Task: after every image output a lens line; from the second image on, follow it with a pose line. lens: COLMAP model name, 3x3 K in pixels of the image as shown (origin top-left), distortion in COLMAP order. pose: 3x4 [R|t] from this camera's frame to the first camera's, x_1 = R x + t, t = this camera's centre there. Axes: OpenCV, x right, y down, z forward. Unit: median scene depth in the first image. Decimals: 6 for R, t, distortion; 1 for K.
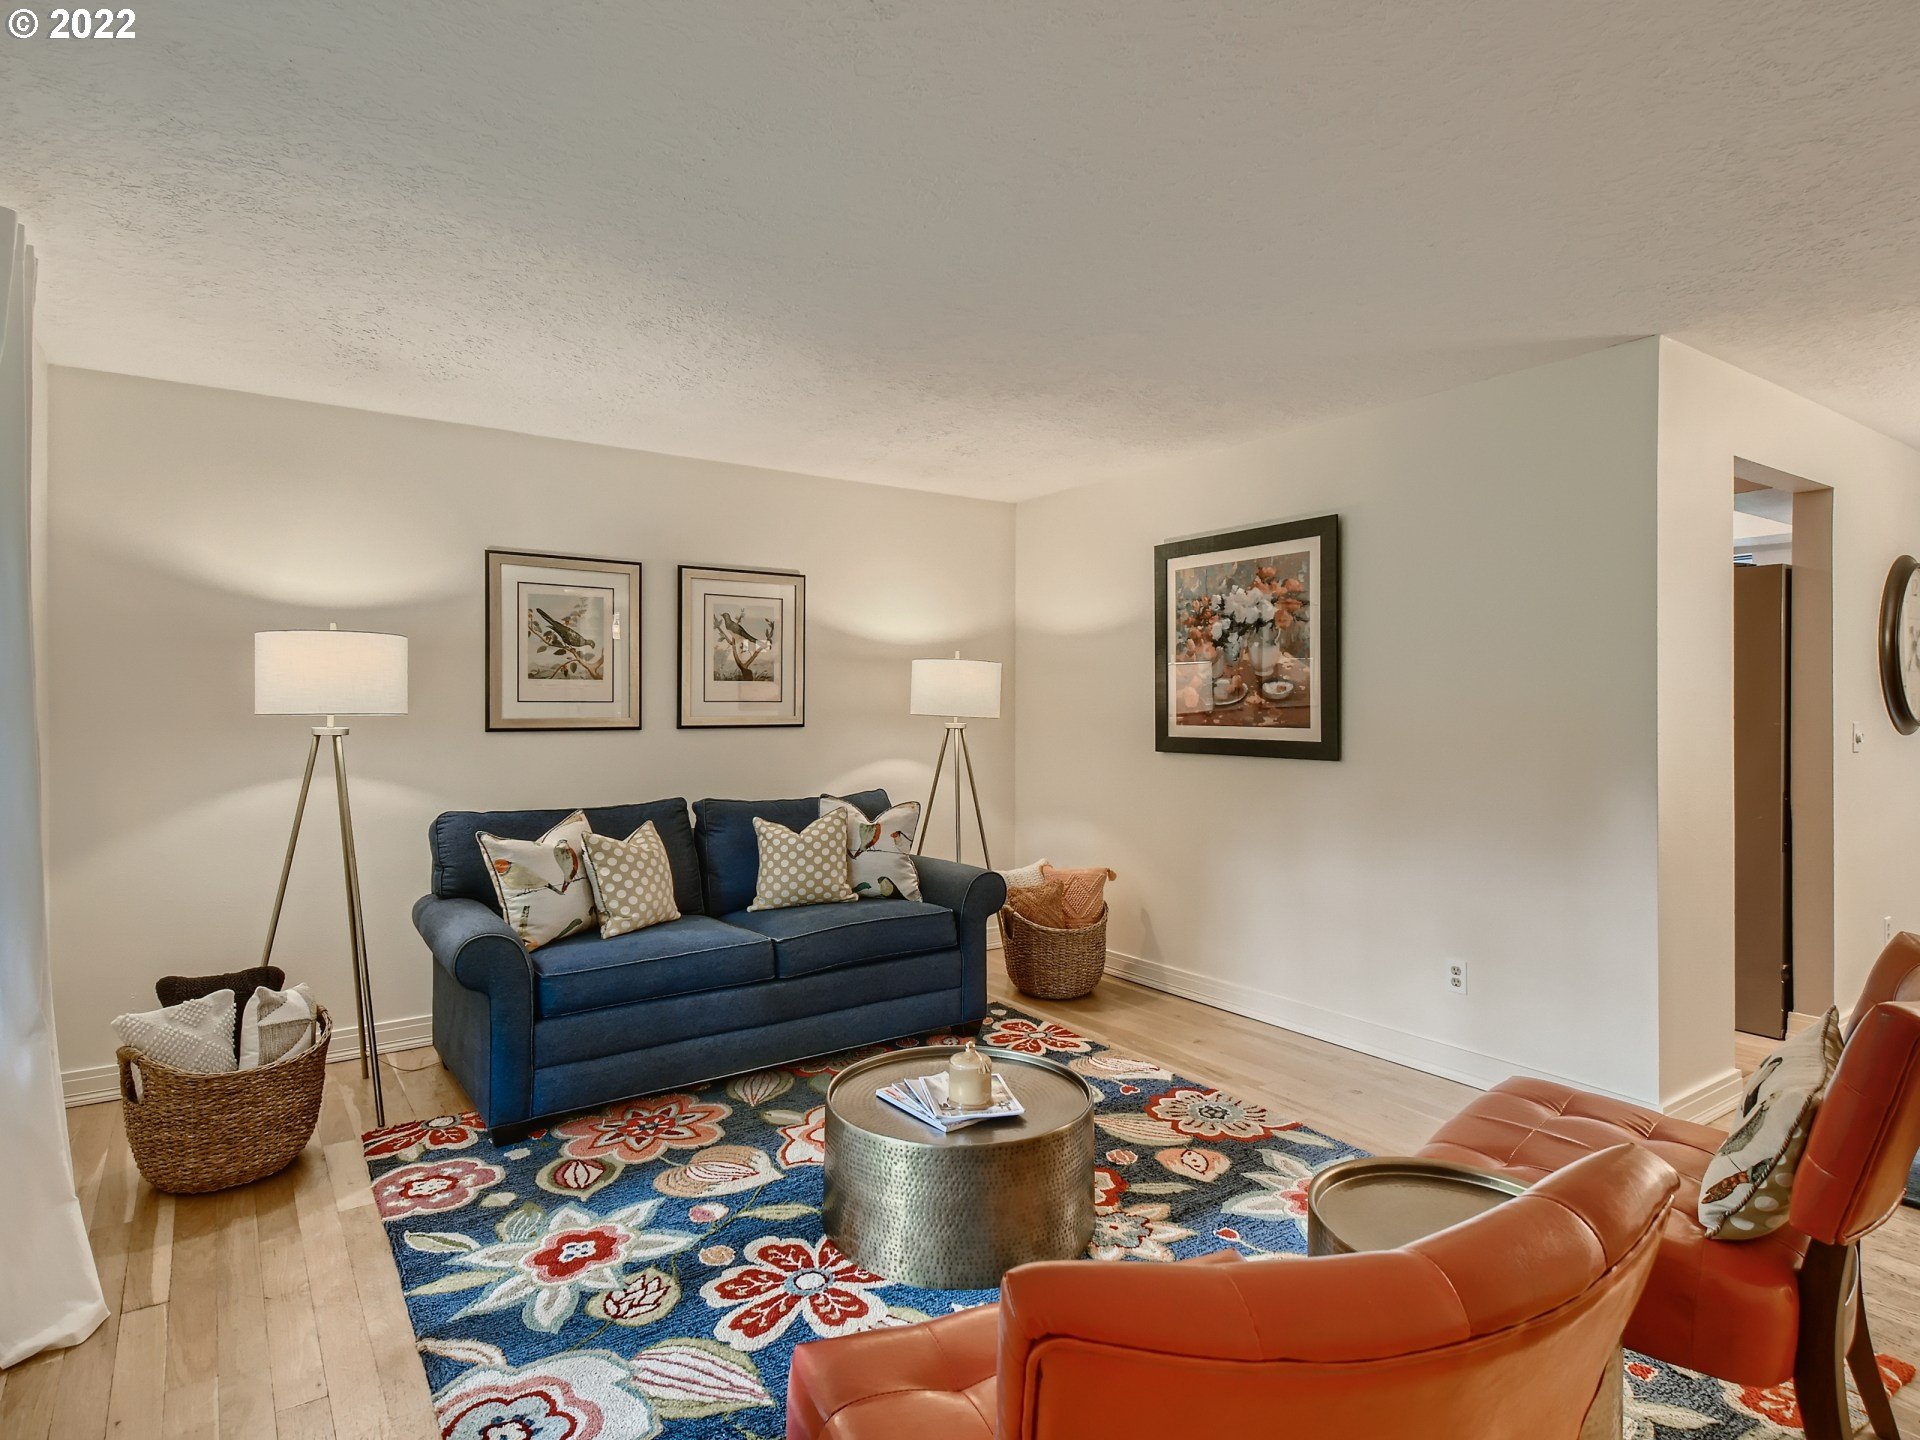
lens RADIAL K [[1050.7, 0, 958.9], [0, 1050.7, 716.2], [0, 0, 1]] dist [0.051992, -0.031682]
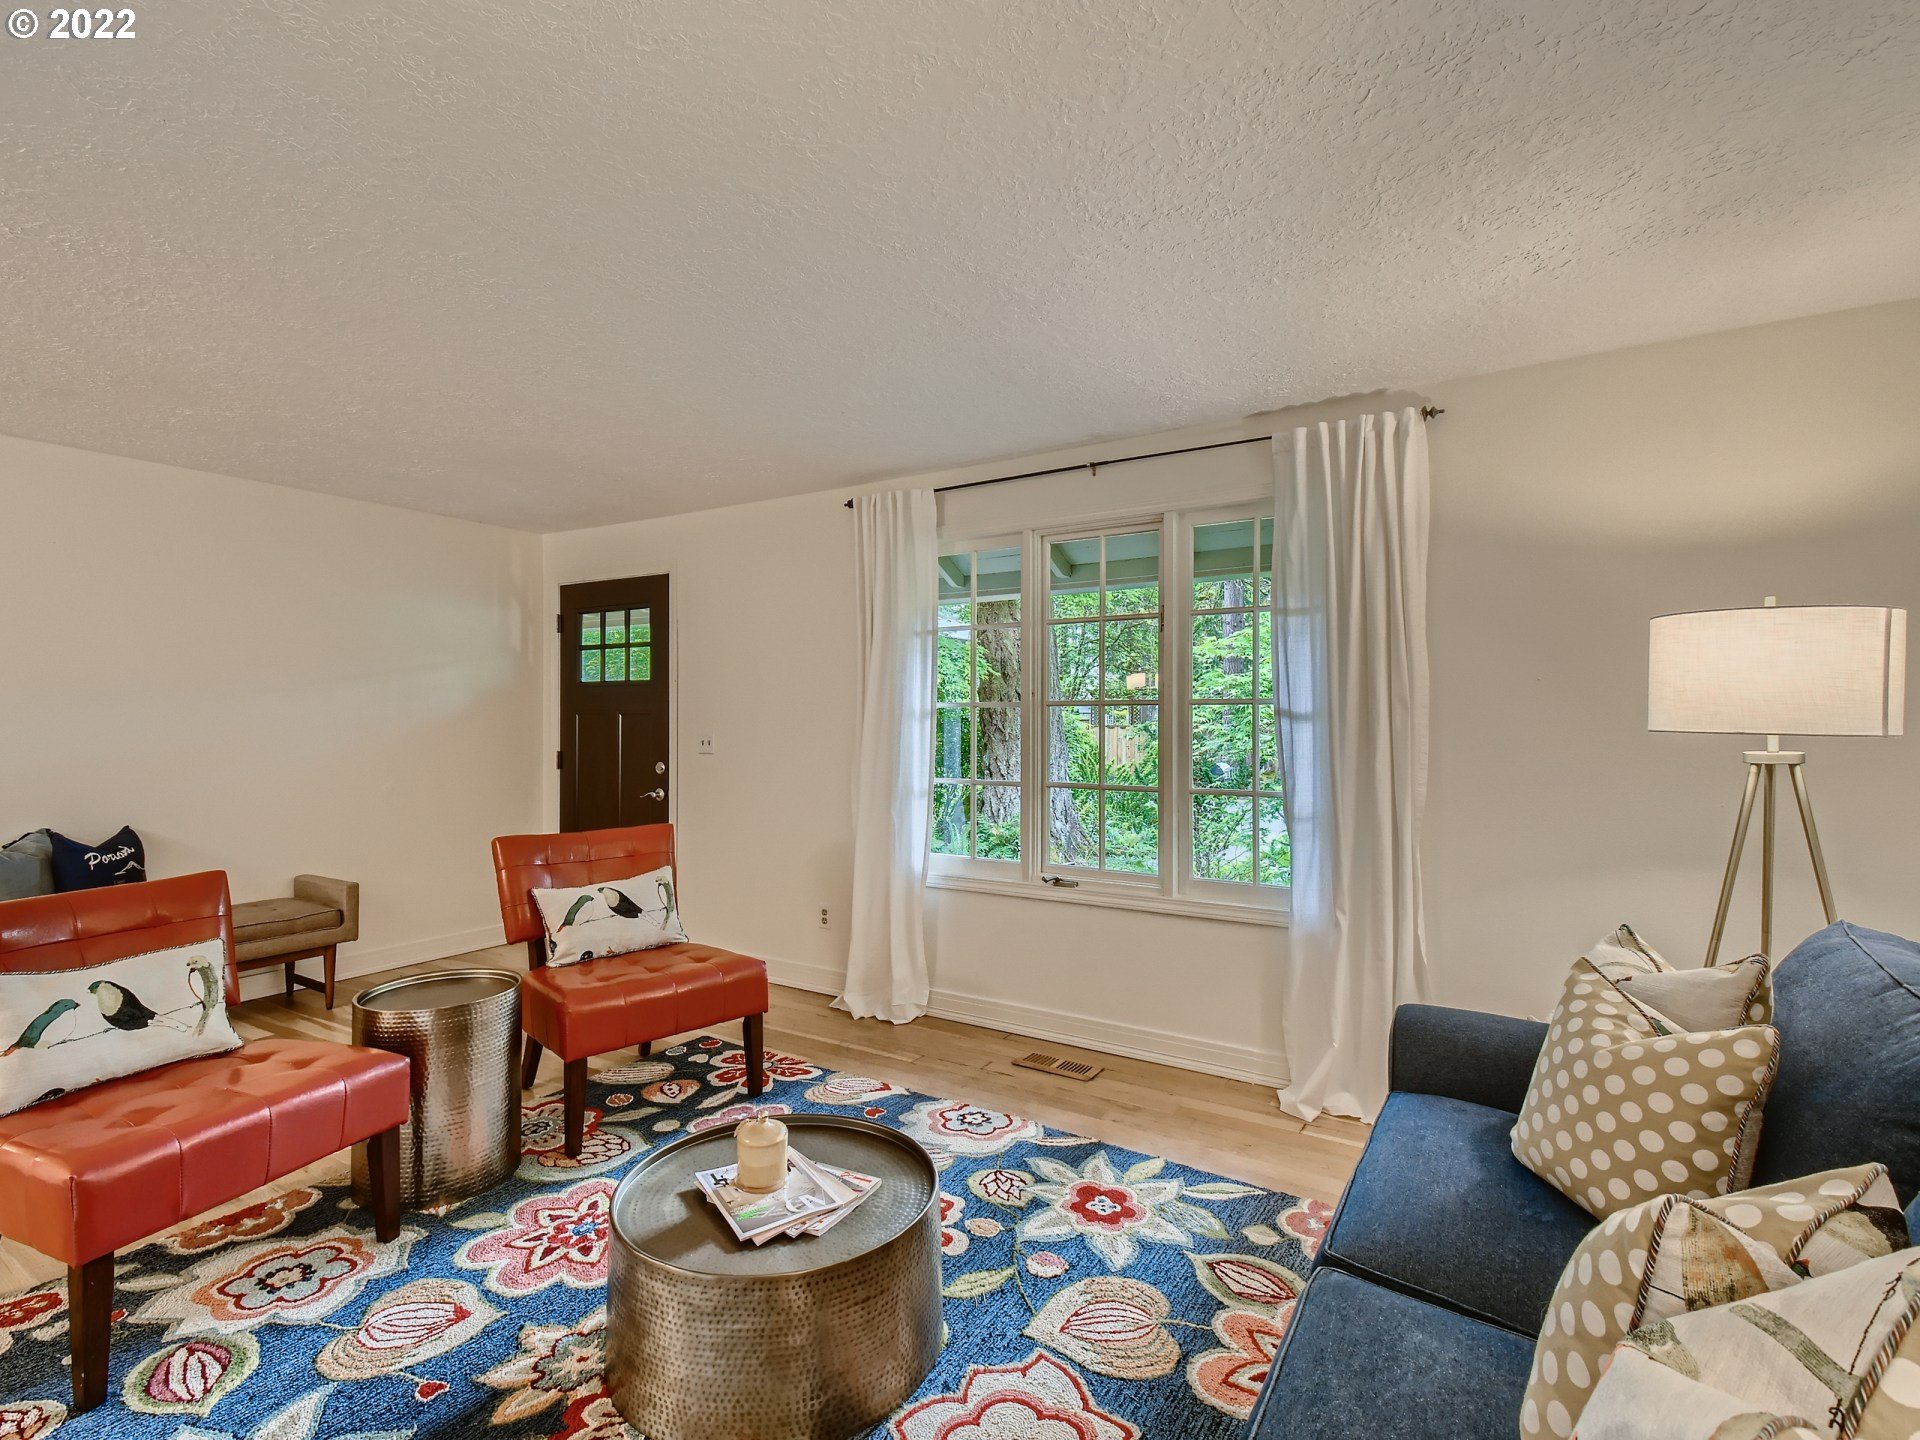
lens RADIAL K [[1026.9, 0, 945.7], [0, 1026.9, 714.5], [0, 0, 1]] dist [0.053144, -0.030296]
pose [[-0.937512, -0.002552, -0.347943, 0.167239], [-0.004600, 0.999977, 0.005060, -0.017222], [0.347922, 0.006344, -0.937502, 1.862604]]
